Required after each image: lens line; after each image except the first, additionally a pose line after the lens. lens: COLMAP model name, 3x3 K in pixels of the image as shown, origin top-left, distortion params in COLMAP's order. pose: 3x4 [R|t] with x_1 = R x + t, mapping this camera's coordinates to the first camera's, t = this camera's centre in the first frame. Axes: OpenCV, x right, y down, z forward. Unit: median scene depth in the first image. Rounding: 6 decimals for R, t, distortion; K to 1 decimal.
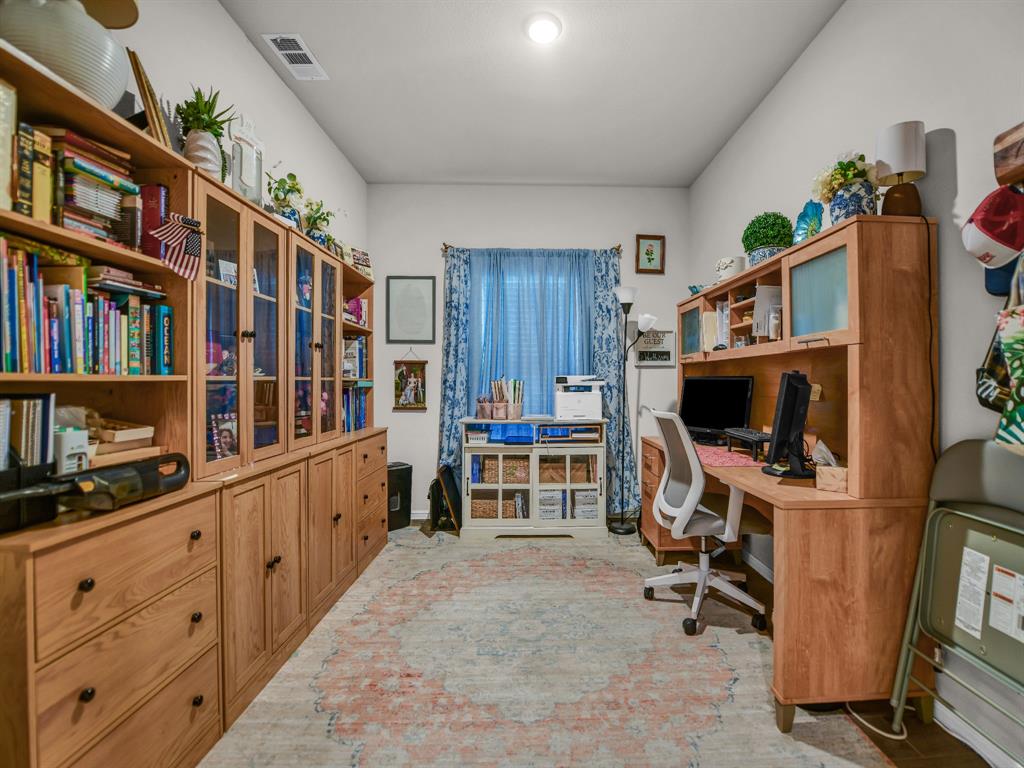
lens RADIAL K [[449.9, 0, 515.5], [0, 449.9, 373.2], [0, 0, 1]] dist [-0.015997, -0.000852]
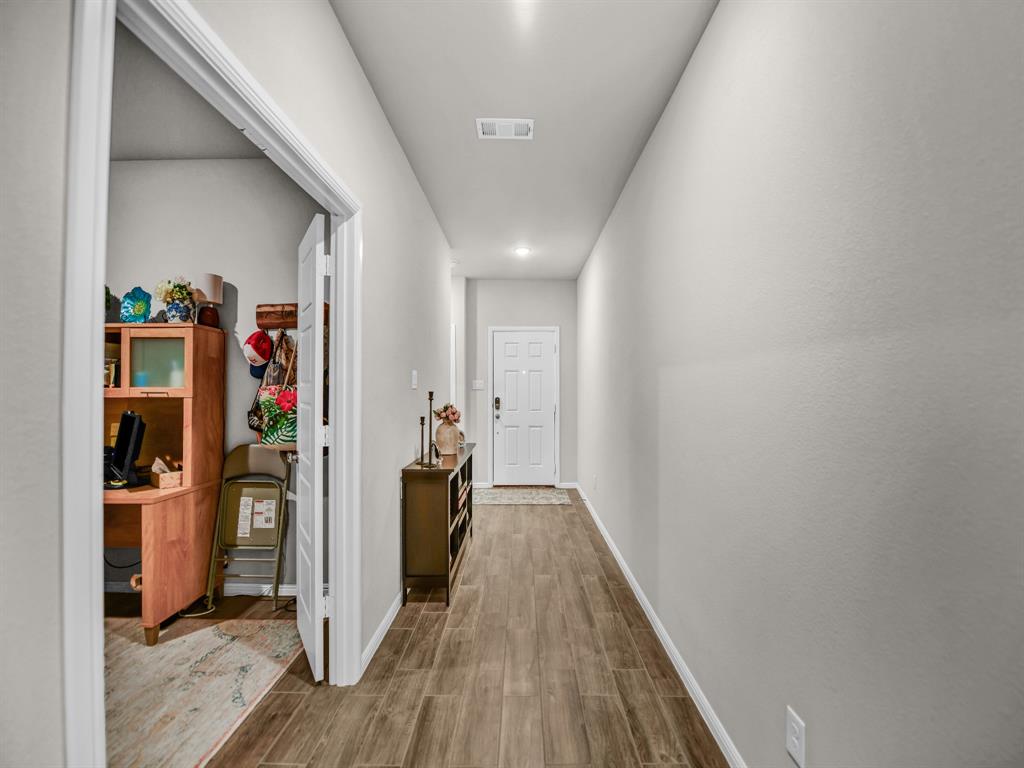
lens RADIAL K [[414.9, 0, 517.2], [0, 414.9, 383.2], [0, 0, 1]] dist [-0.018010, 0.001747]
pose [[0.046246, 0.023129, 0.998662, -0.789163], [-0.011885, 0.999674, -0.022603, -0.104140], [-0.998859, -0.010824, 0.046506, -0.349695]]
